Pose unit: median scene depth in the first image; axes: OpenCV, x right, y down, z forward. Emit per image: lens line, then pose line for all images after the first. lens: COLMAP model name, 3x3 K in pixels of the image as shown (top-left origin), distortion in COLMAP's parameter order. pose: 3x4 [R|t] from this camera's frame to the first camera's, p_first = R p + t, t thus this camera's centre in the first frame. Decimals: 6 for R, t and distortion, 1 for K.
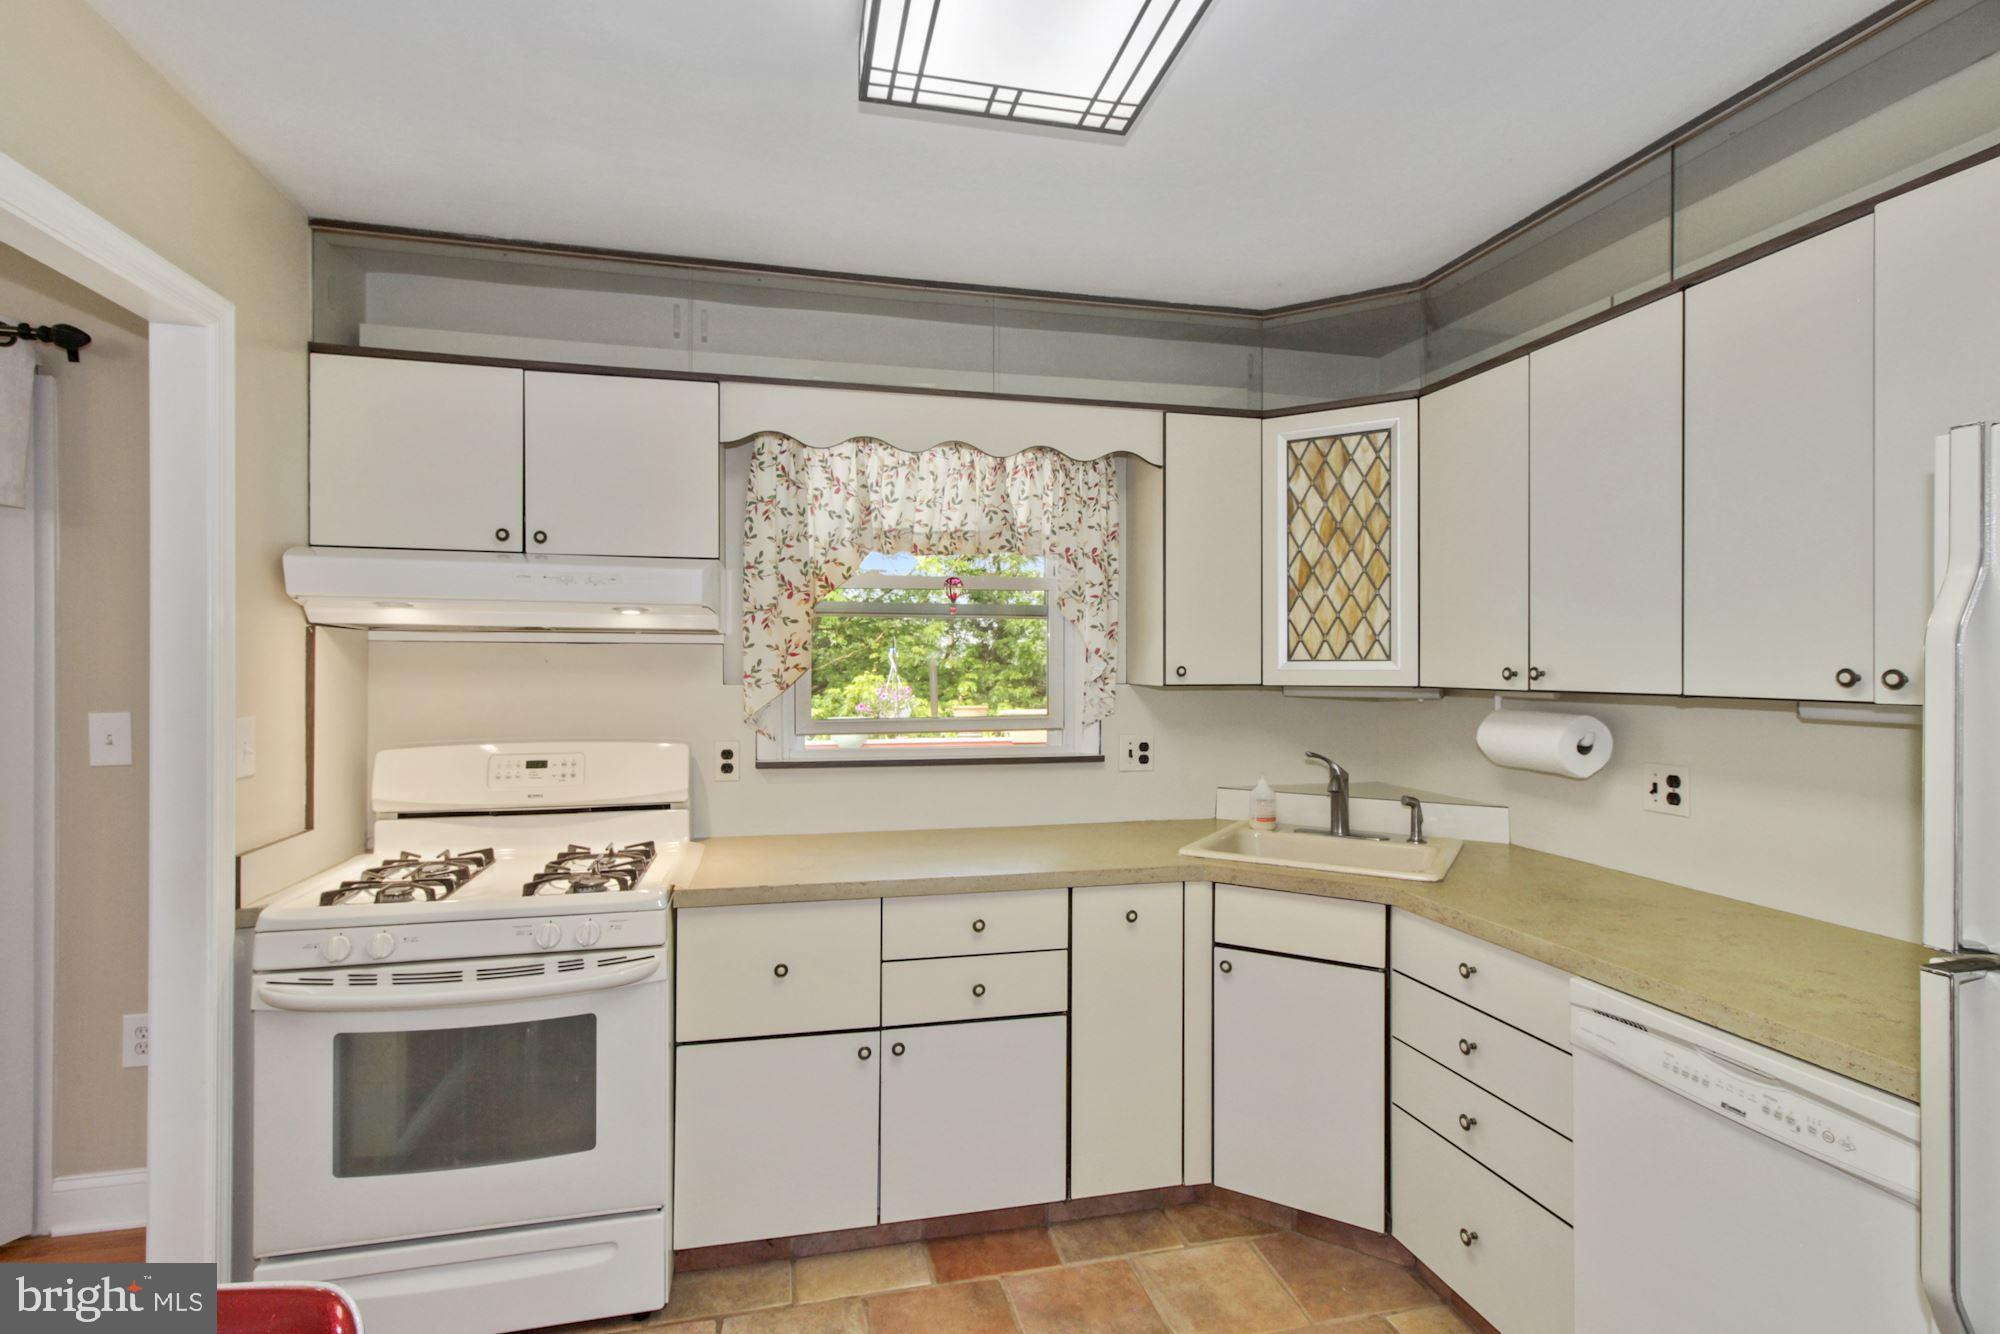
lens RADIAL K [[951.3, 0, 1000.0], [0, 951.3, 667.0], [0, 0, 1]] dist [0.000116, -0.000391]
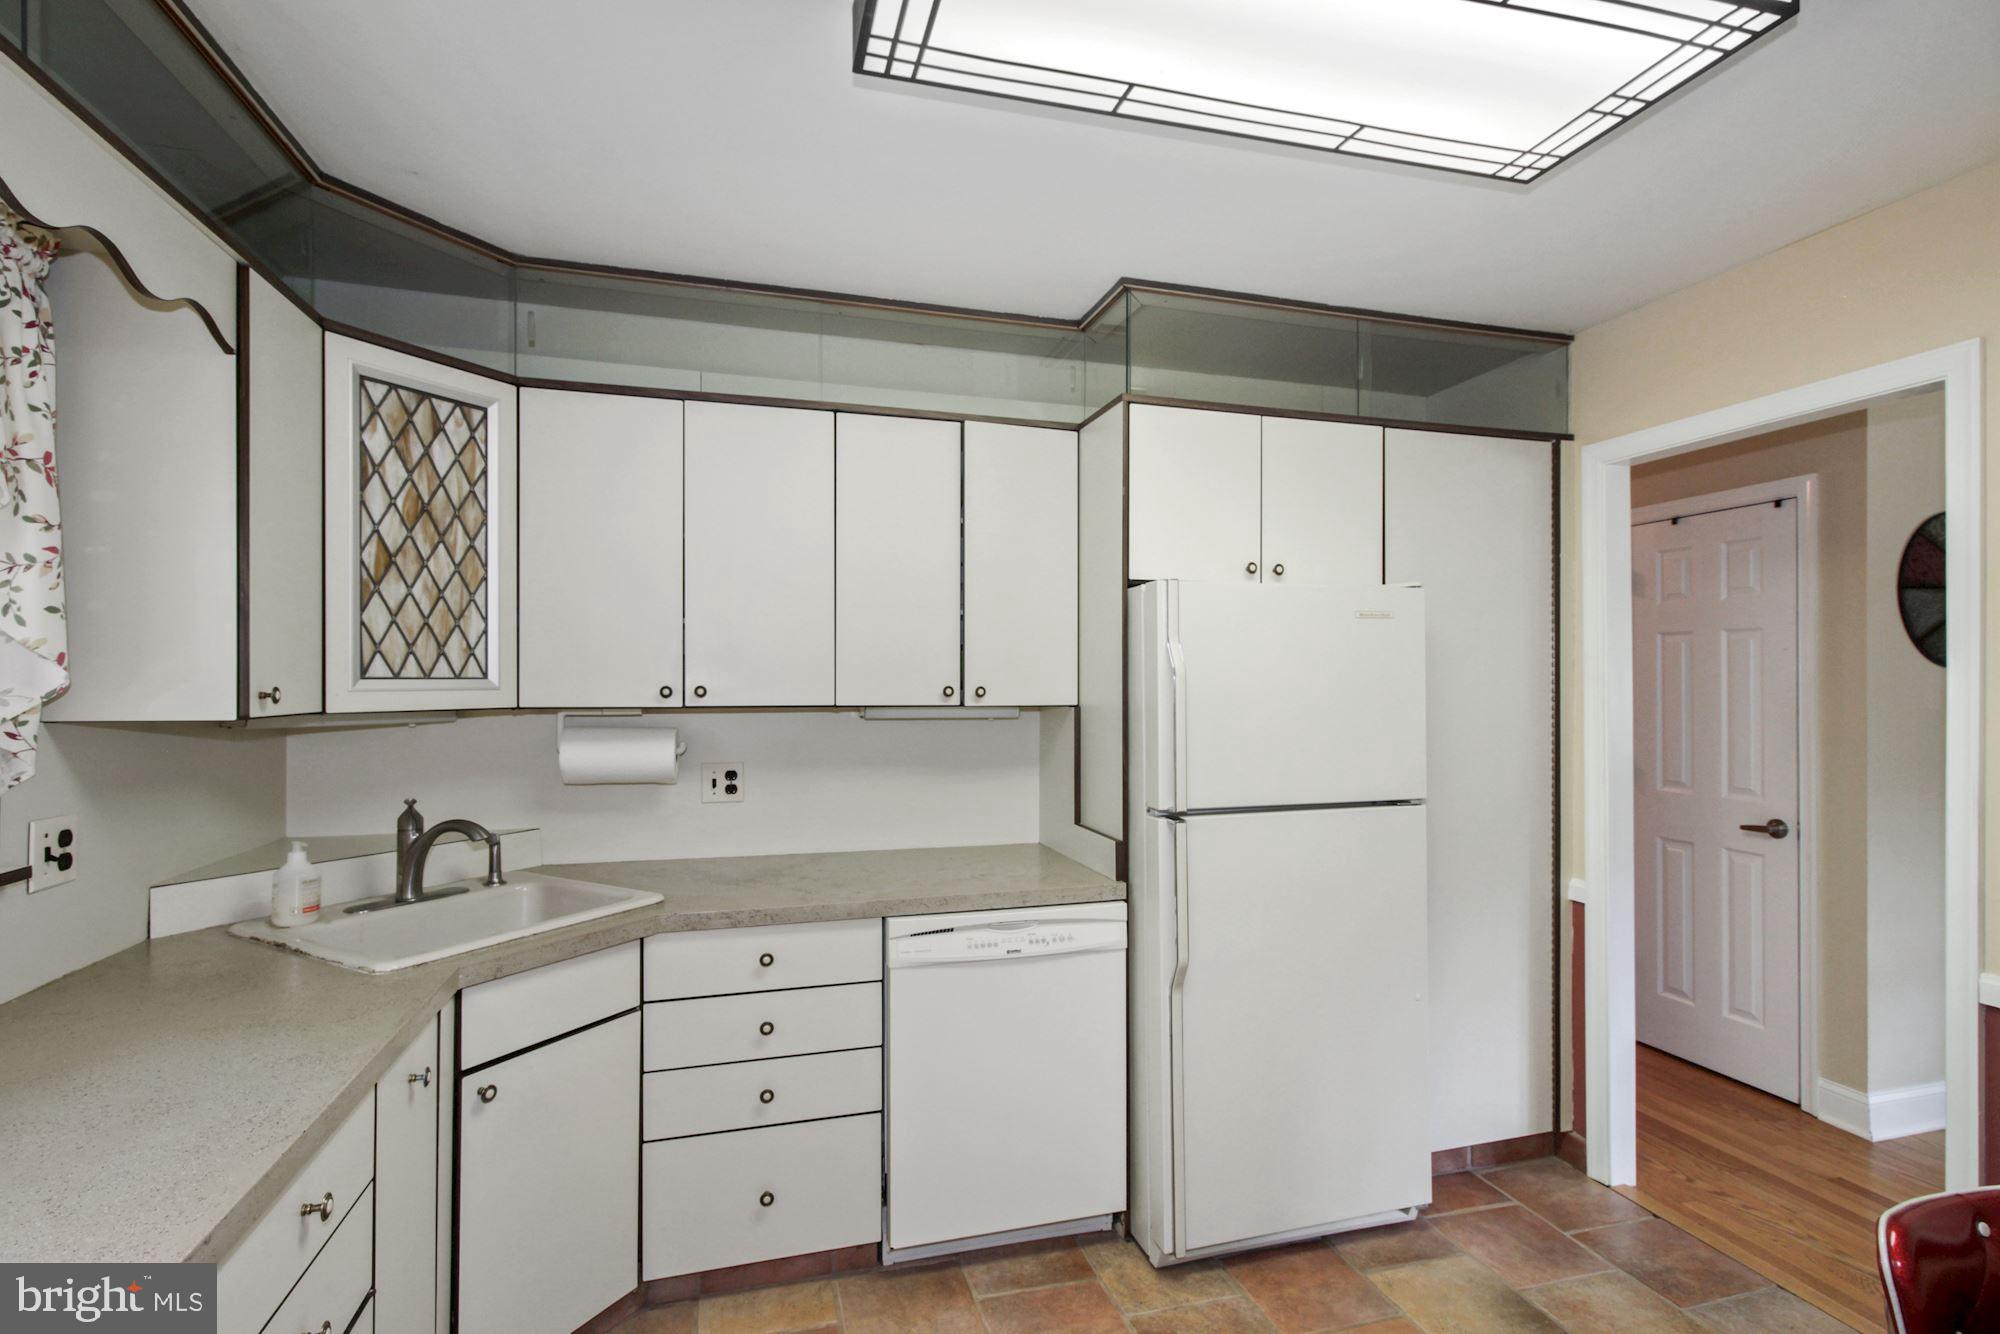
lens RADIAL K [[941.4, 0, 998.1], [0, 941.4, 676.1], [0, 0, 1]] dist [0.001452, 0.000159]
pose [[-0.039218, 0.004087, 0.999222, -0.246674], [0.001564, 0.999991, -0.004028, -0.002615], [-0.999229, 0.001405, -0.039224, 0.308377]]
